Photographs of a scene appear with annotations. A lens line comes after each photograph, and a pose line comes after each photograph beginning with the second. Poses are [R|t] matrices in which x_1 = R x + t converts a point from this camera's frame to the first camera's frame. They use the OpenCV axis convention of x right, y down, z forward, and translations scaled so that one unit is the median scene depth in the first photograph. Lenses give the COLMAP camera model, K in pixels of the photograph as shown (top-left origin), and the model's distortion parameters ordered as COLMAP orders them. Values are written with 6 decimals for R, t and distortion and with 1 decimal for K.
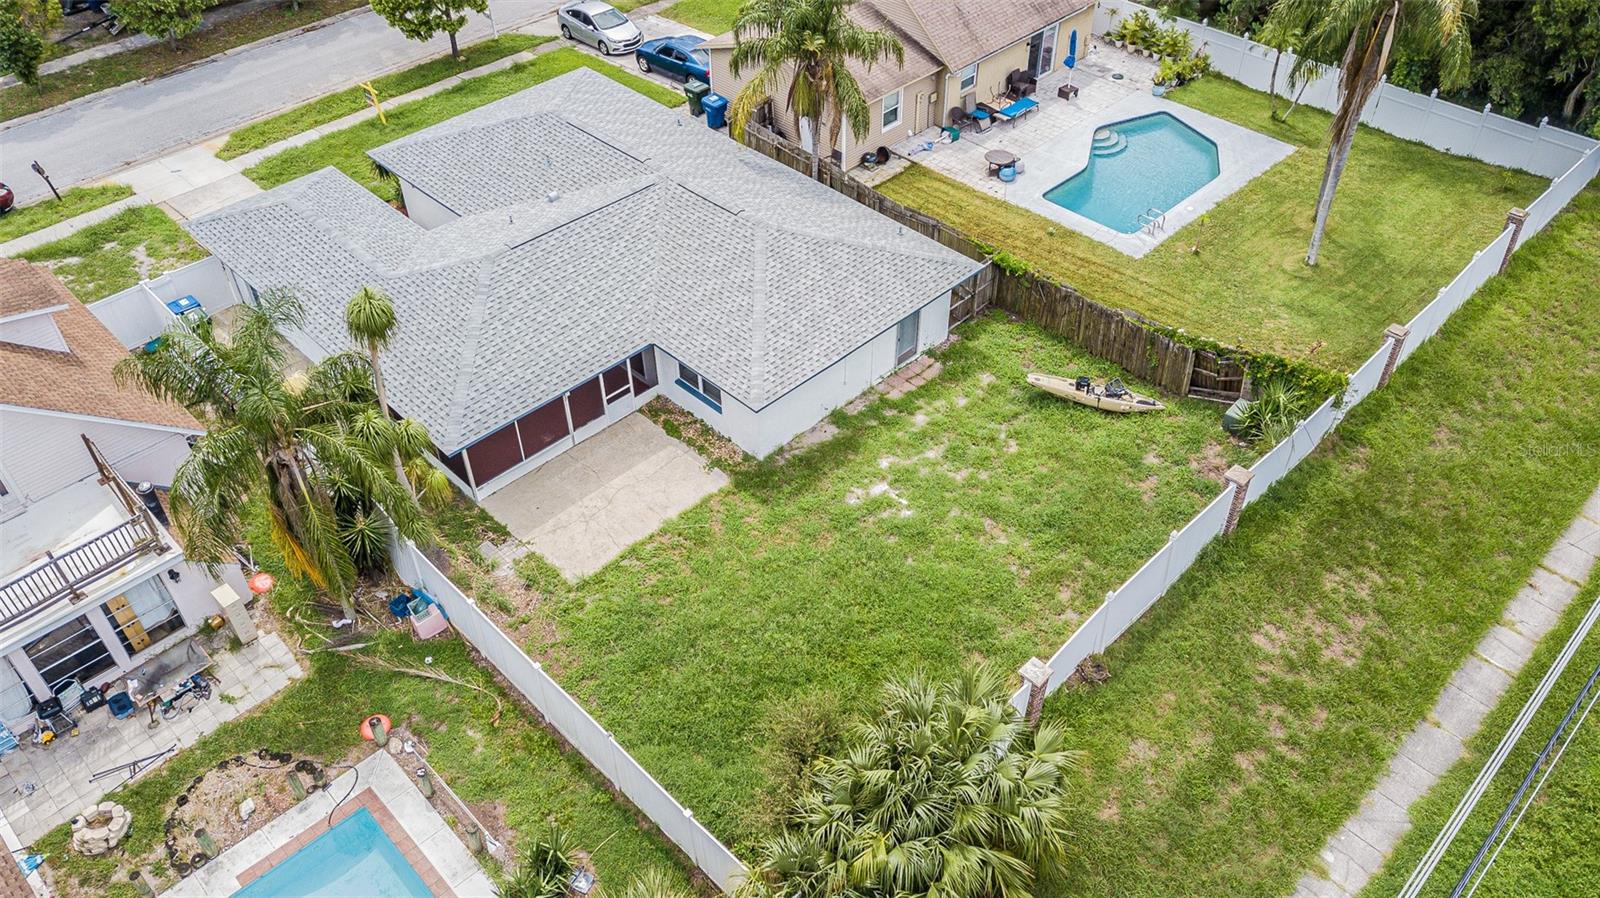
lens RADIAL K [[1224.6, 0, 800.0], [0, 1224.6, 449.0], [0, 0, 1]] dist [0.034004, -0.039186]
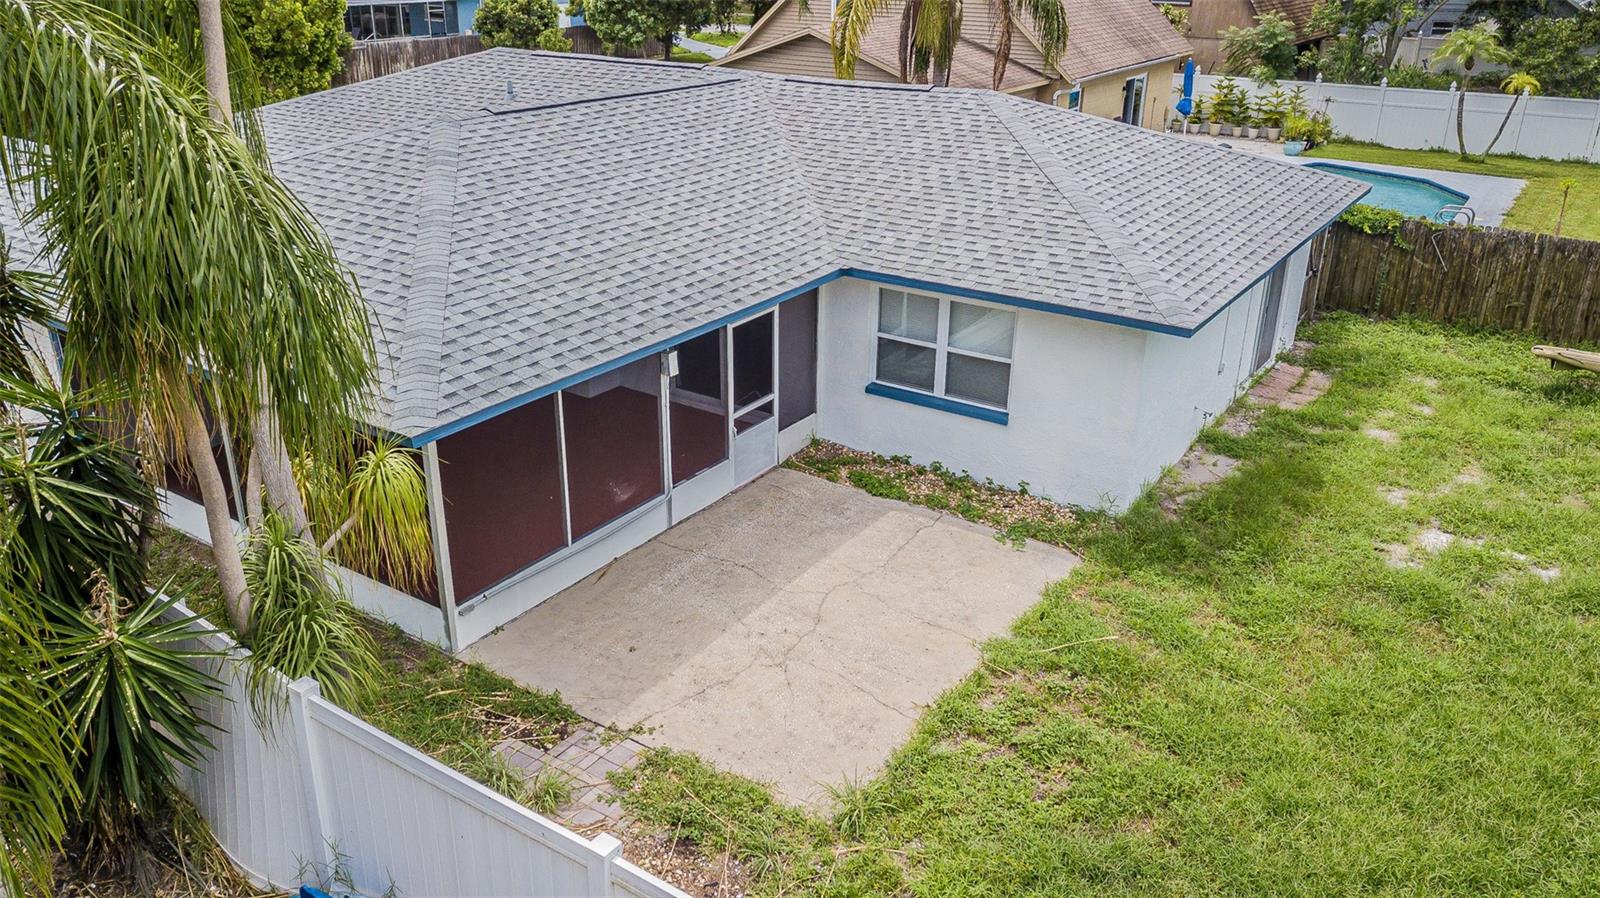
lens RADIAL K [[1224.6, 0, 800.0], [0, 1224.6, 449.0], [0, 0, 1]] dist [0.034004, -0.039186]
pose [[0.979507, -0.058727, 0.192656, -0.216174], [0.117206, 0.944103, -0.308111, 0.102347], [-0.163792, 0.324378, 0.931639, 0.595342]]
